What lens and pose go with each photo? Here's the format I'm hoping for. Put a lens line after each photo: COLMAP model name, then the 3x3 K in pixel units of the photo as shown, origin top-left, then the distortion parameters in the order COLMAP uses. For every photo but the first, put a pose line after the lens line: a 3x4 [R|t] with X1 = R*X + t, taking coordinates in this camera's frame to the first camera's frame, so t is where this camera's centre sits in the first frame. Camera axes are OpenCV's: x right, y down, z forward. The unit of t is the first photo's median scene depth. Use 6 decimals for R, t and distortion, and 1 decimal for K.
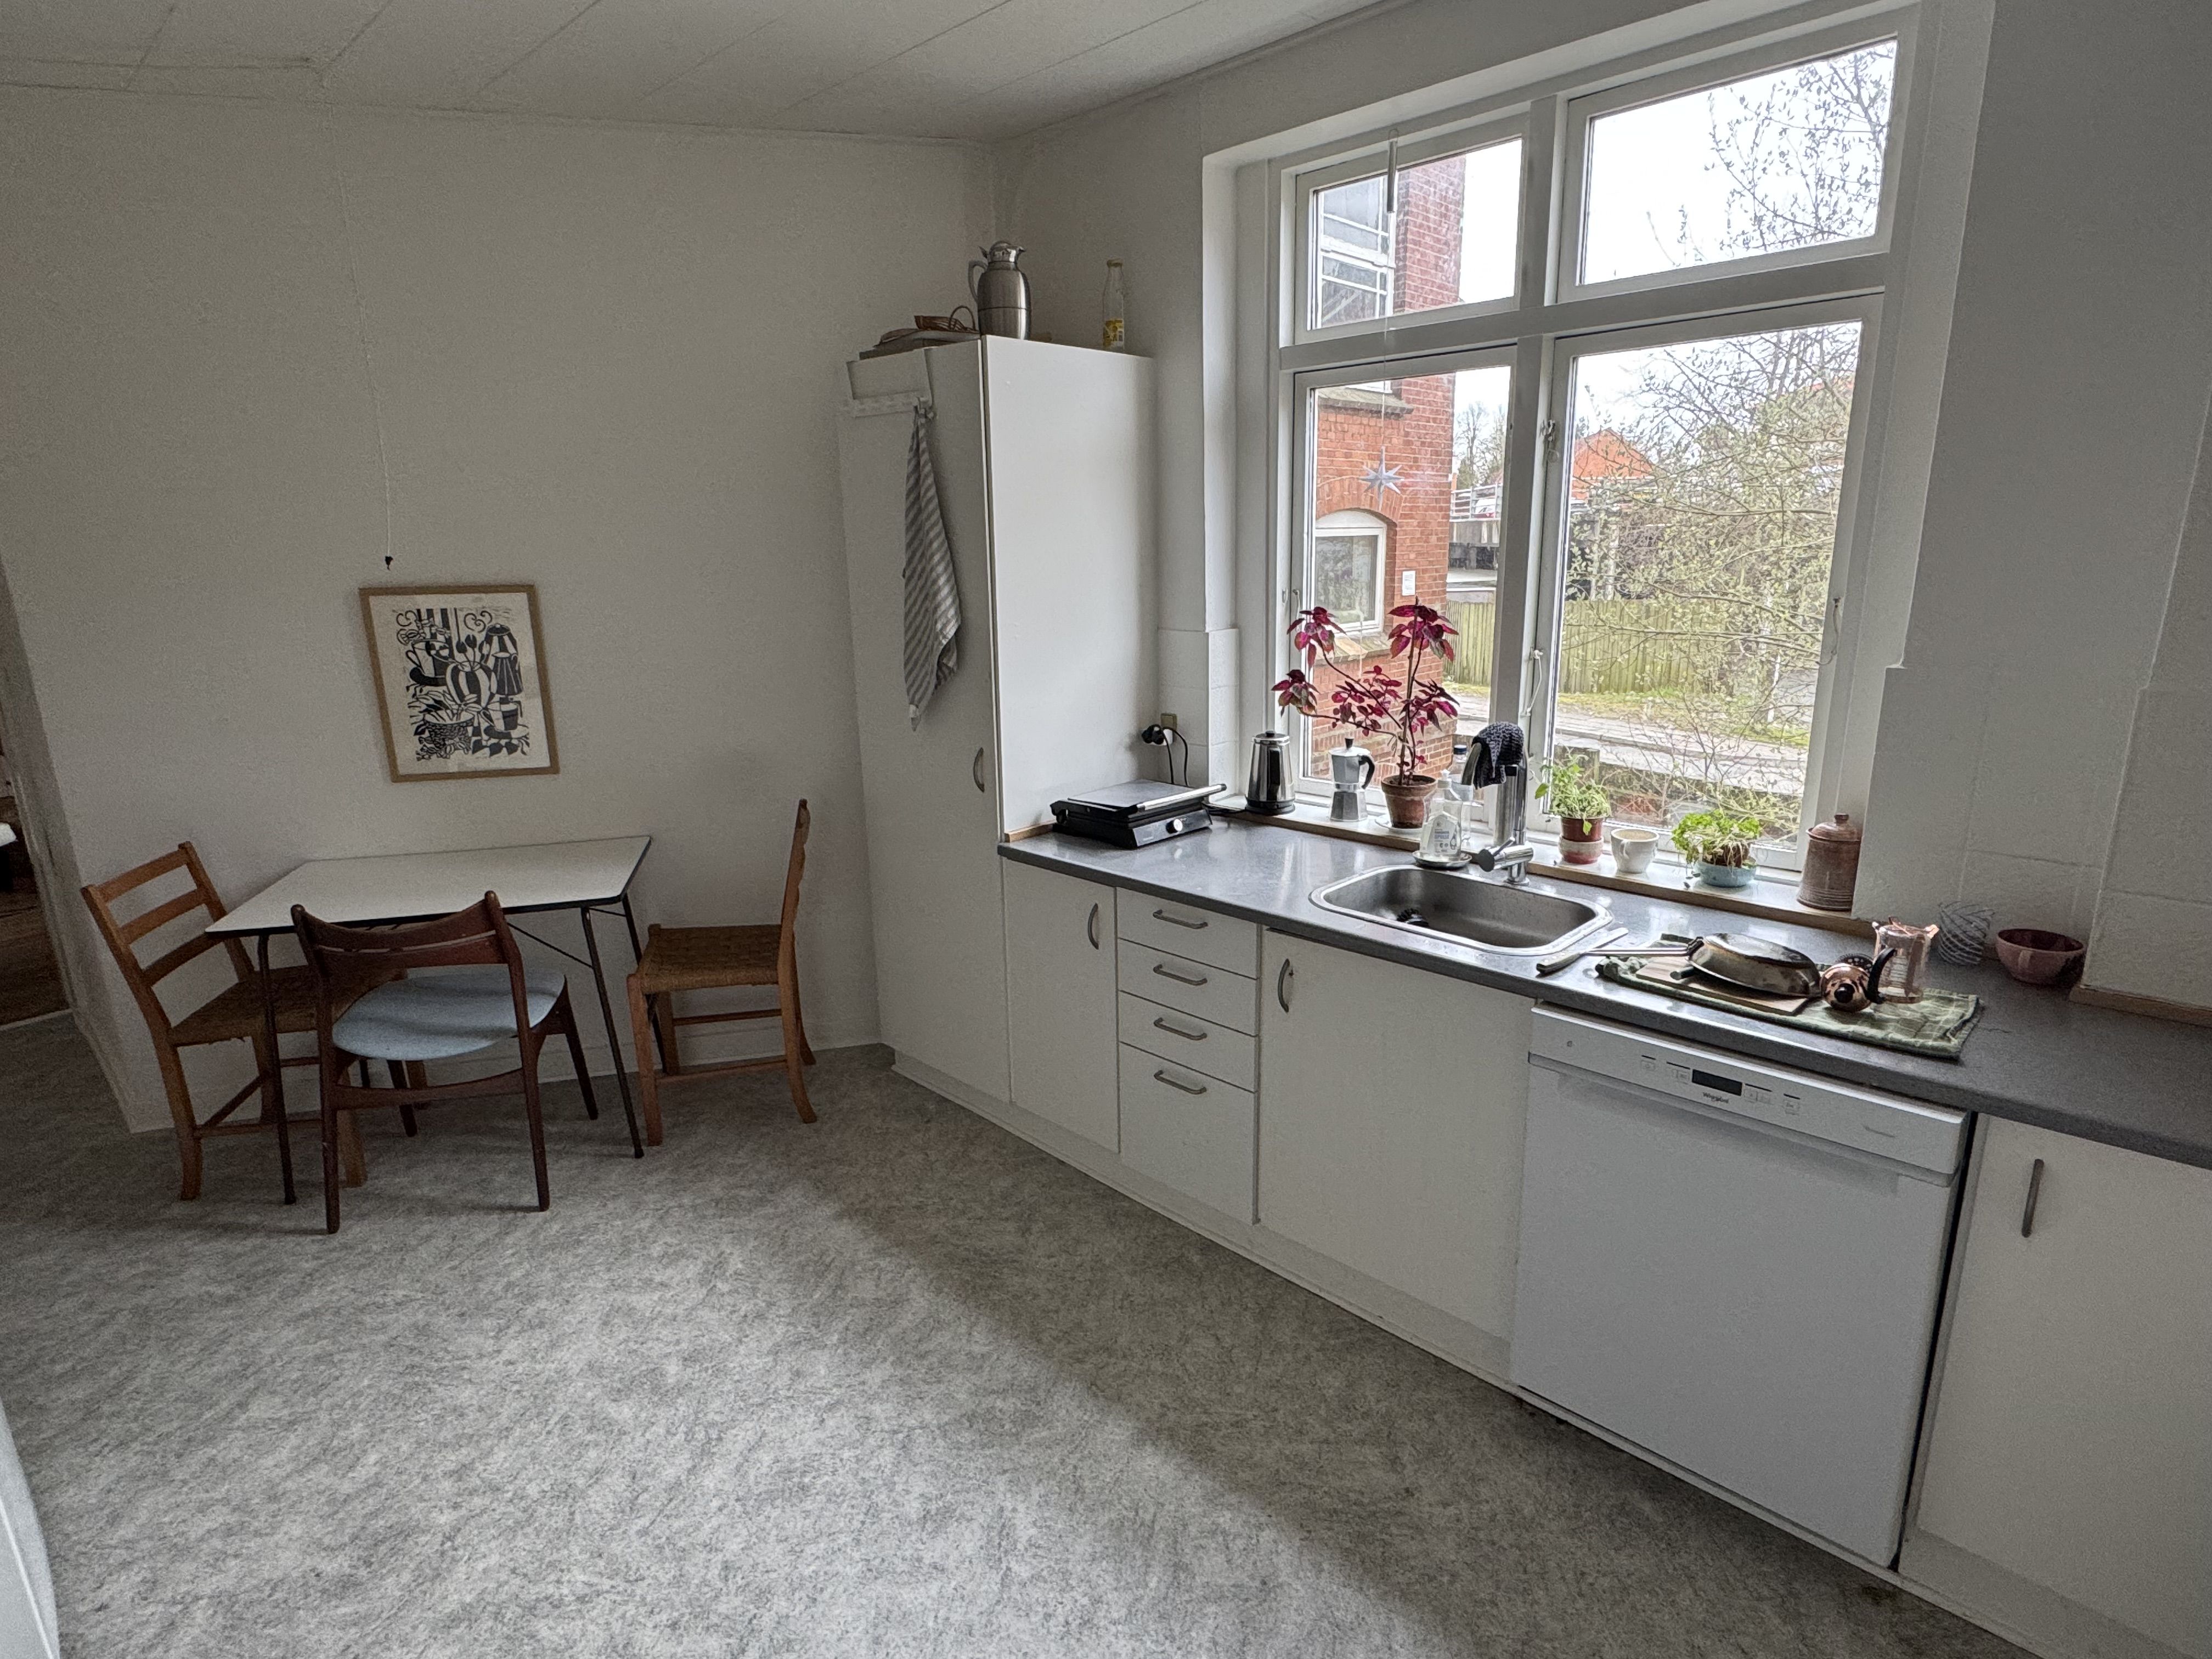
lens RADIAL K [[1162.9, 0, 1110.7], [0, 1162.9, 822.5], [0, 0, 1]] dist [0.000233, -0.000774]
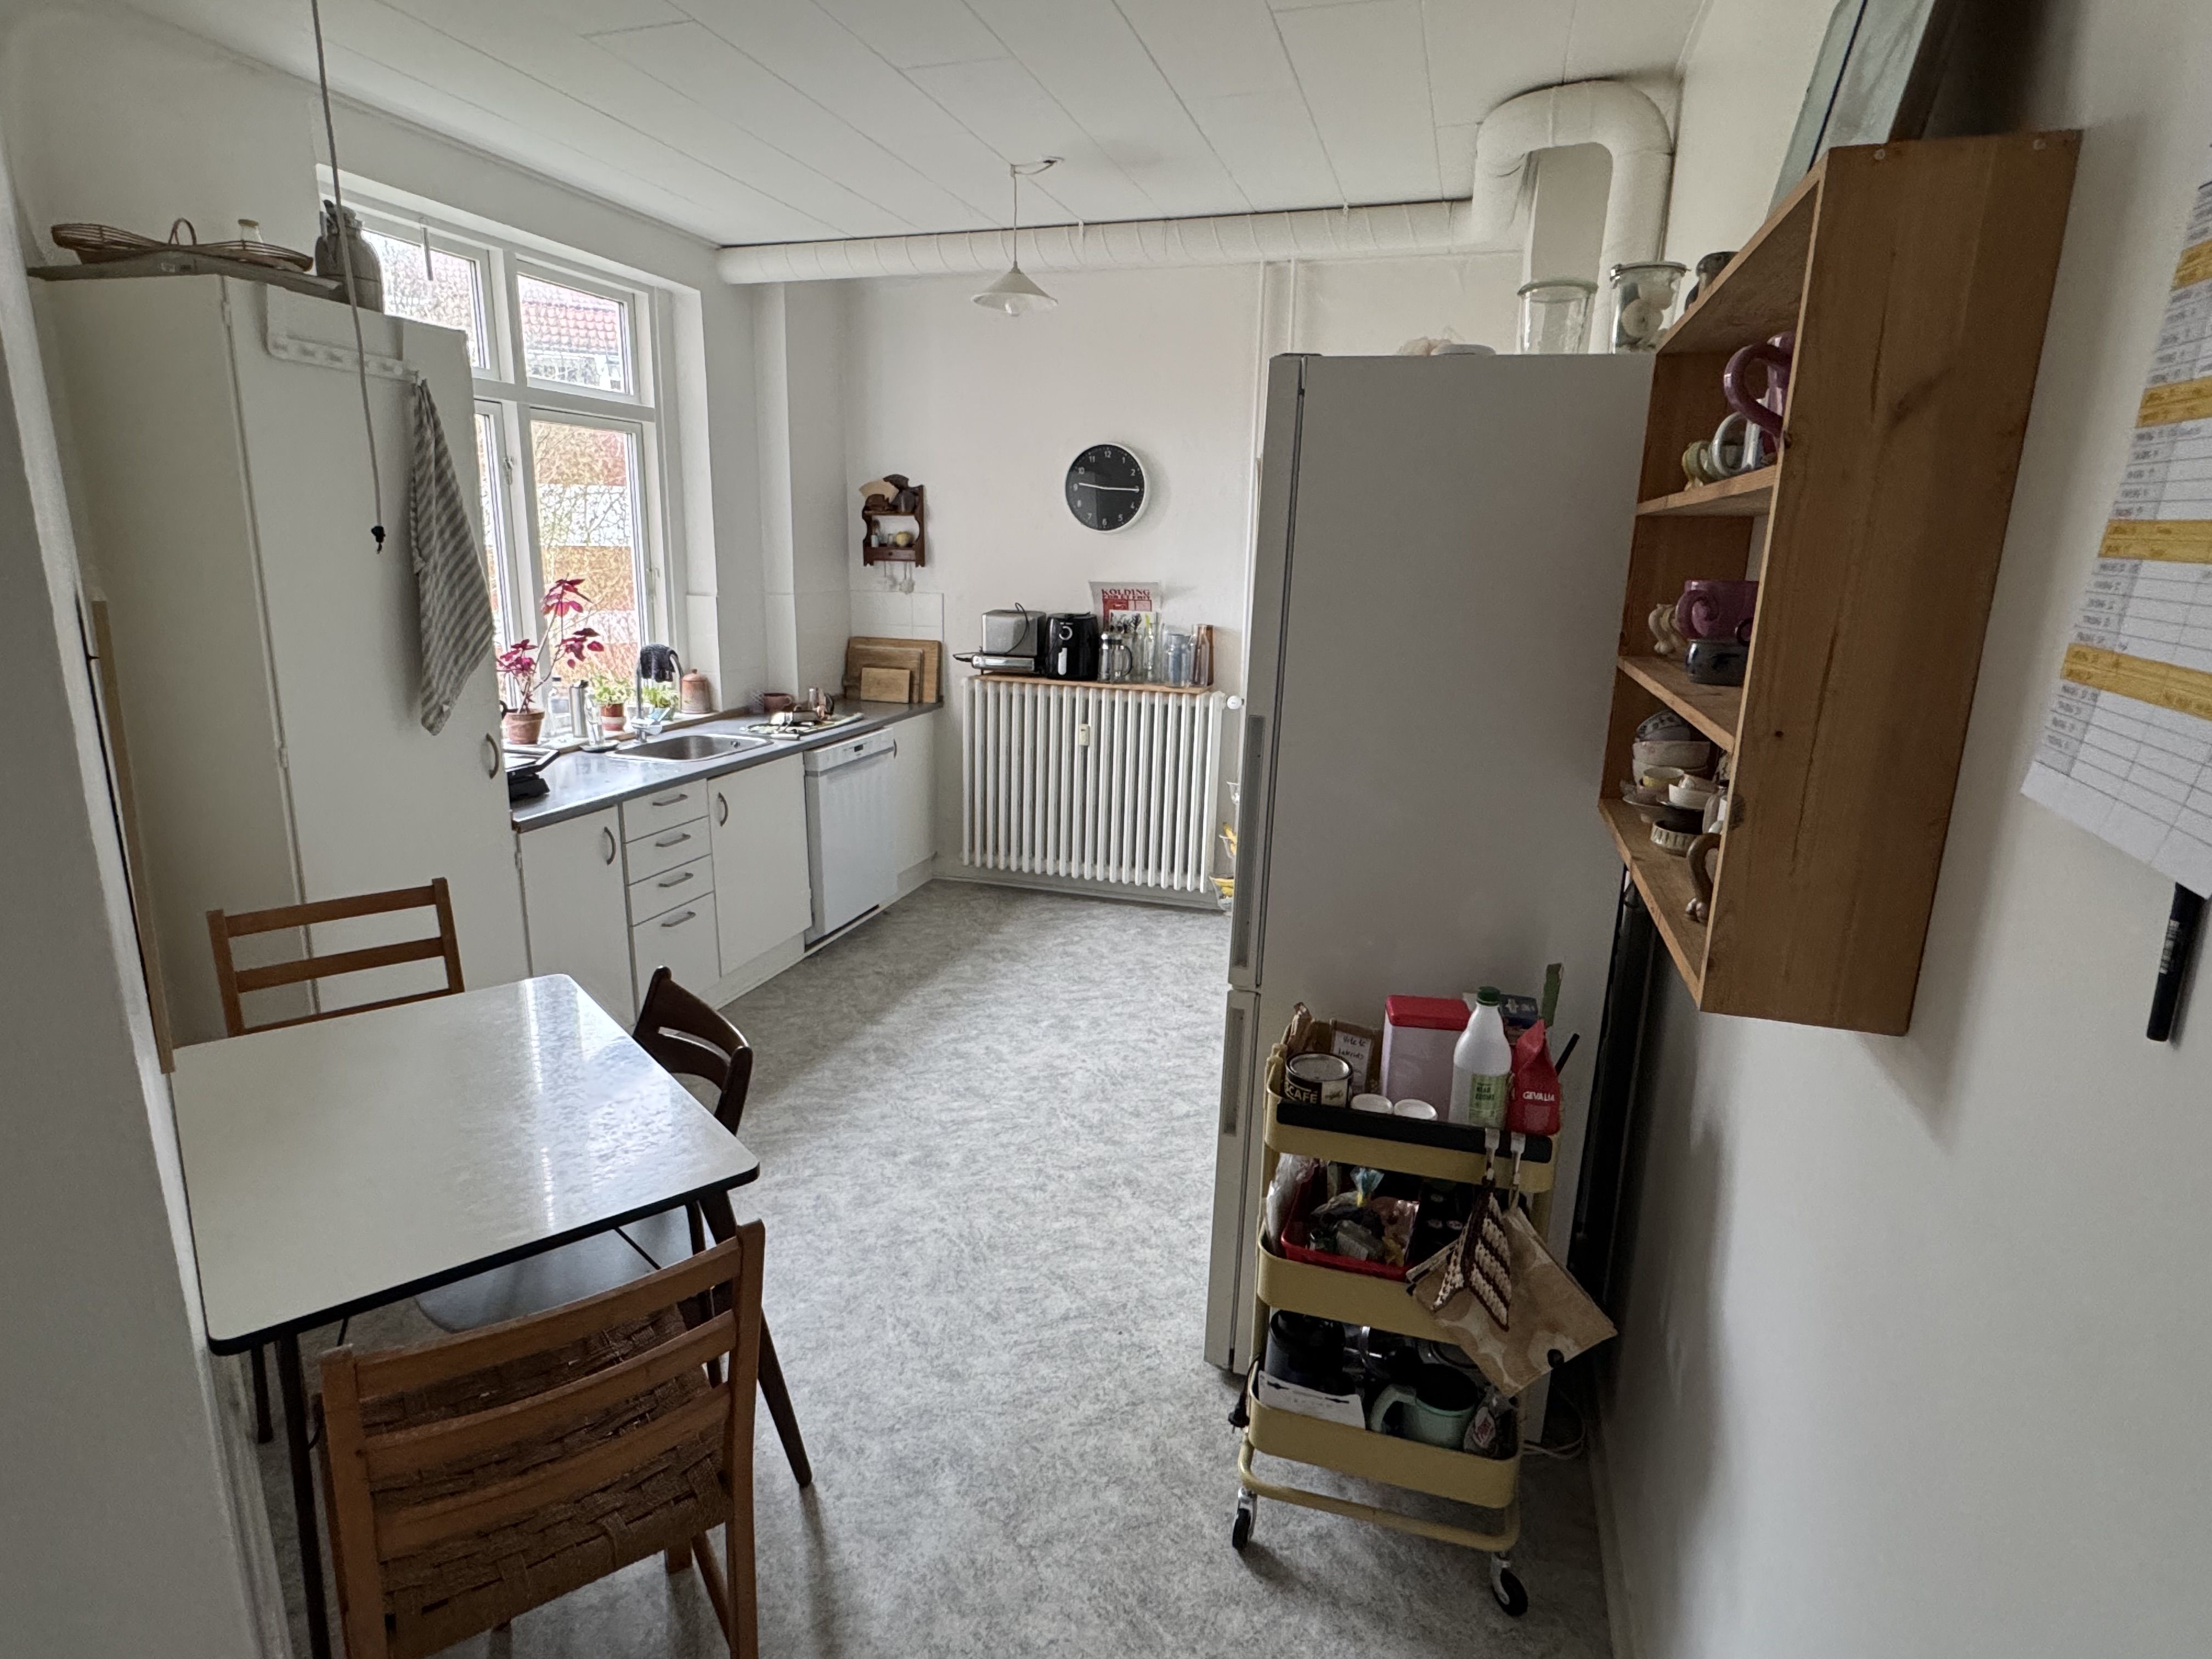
lens RADIAL K [[1162.9, 0, 1105.6], [0, 1162.9, 826.0], [0, 0, 1]] dist [0.000233, -0.000774]
pose [[-0.446932, -0.201447, 0.871591, -1.649213], [0.203498, 0.925876, 0.318342, -0.268386], [-0.871115, 0.319644, -0.372810, 1.248238]]
